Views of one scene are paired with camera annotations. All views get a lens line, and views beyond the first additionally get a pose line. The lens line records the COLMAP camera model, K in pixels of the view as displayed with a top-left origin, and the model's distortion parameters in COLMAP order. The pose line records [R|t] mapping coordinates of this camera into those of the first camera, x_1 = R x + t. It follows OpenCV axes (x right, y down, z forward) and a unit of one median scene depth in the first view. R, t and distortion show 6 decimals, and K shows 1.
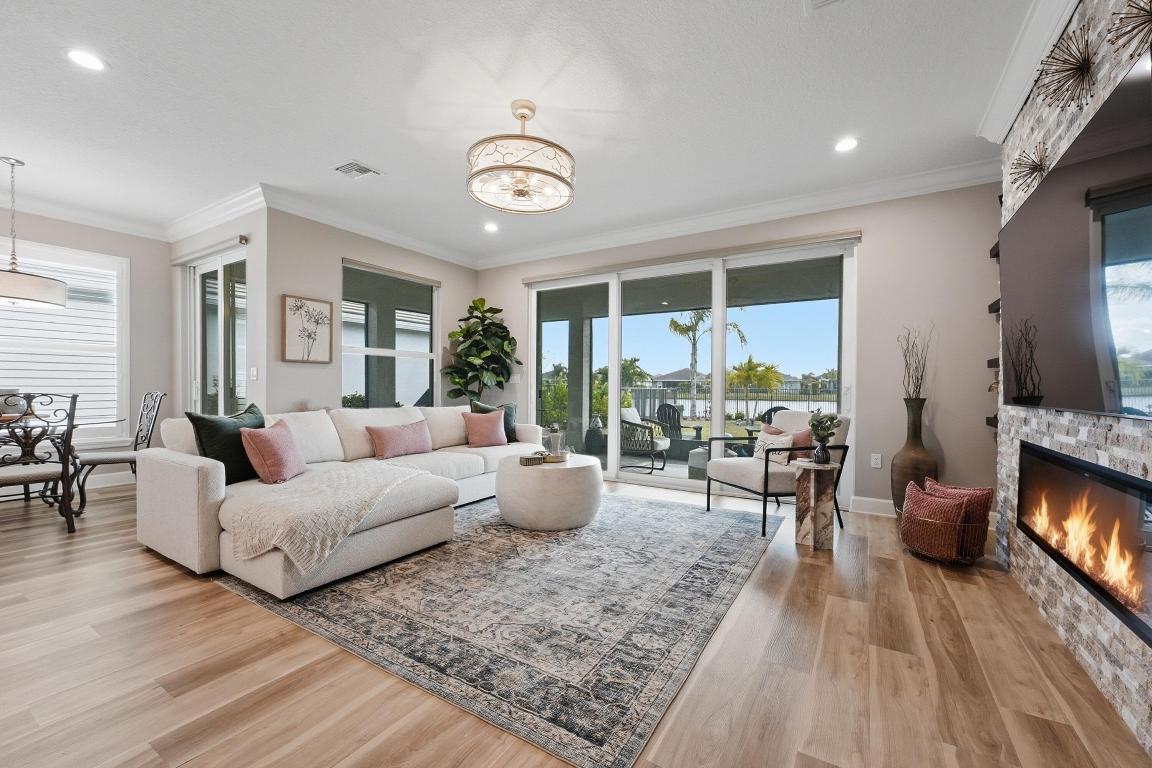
lens RADIAL K [[458.9, 0, 577.0], [0, 458.9, 387.7], [0, 0, 1]] dist [-0.000375, 0.000053]
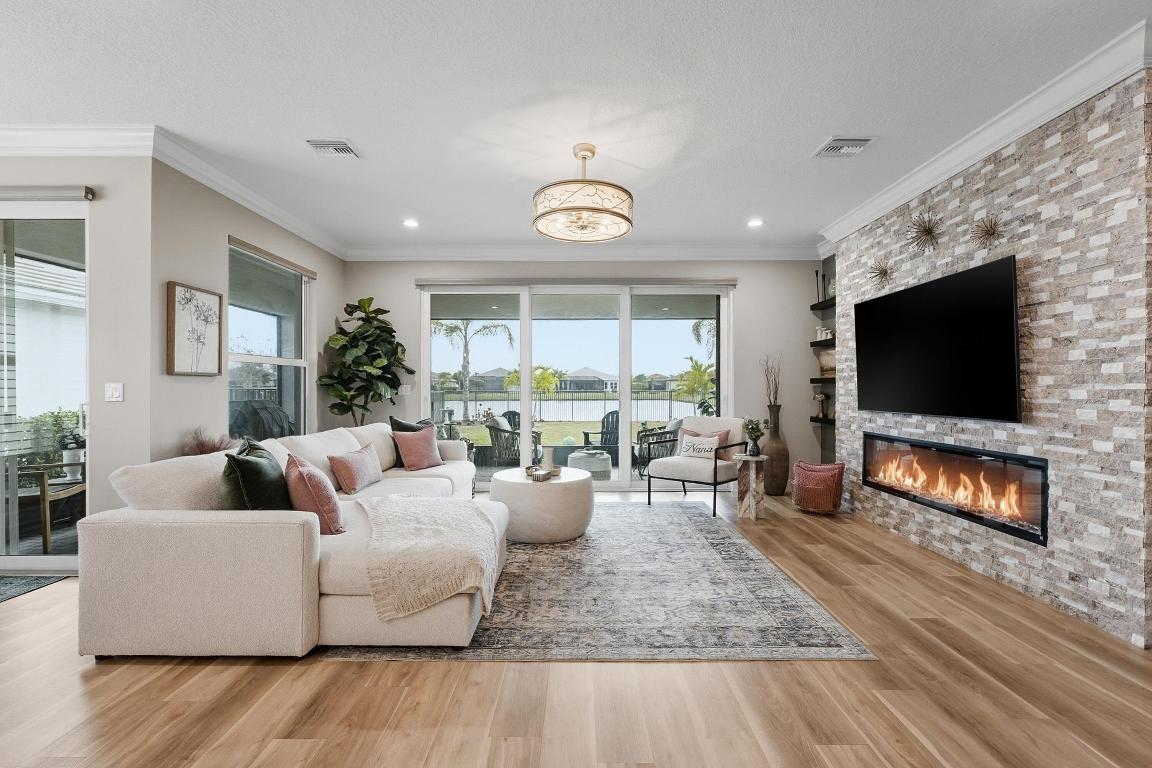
lens RADIAL K [[497.5, 0, 576.0], [0, 497.5, 384.0], [0, 0, 1]] dist [0.000373, 0.000247]
pose [[0.854733, -0.004848, 0.519045, -0.696831], [0.008486, 0.999953, -0.004635, -0.047130], [-0.518999, 0.008366, 0.854734, 0.009947]]
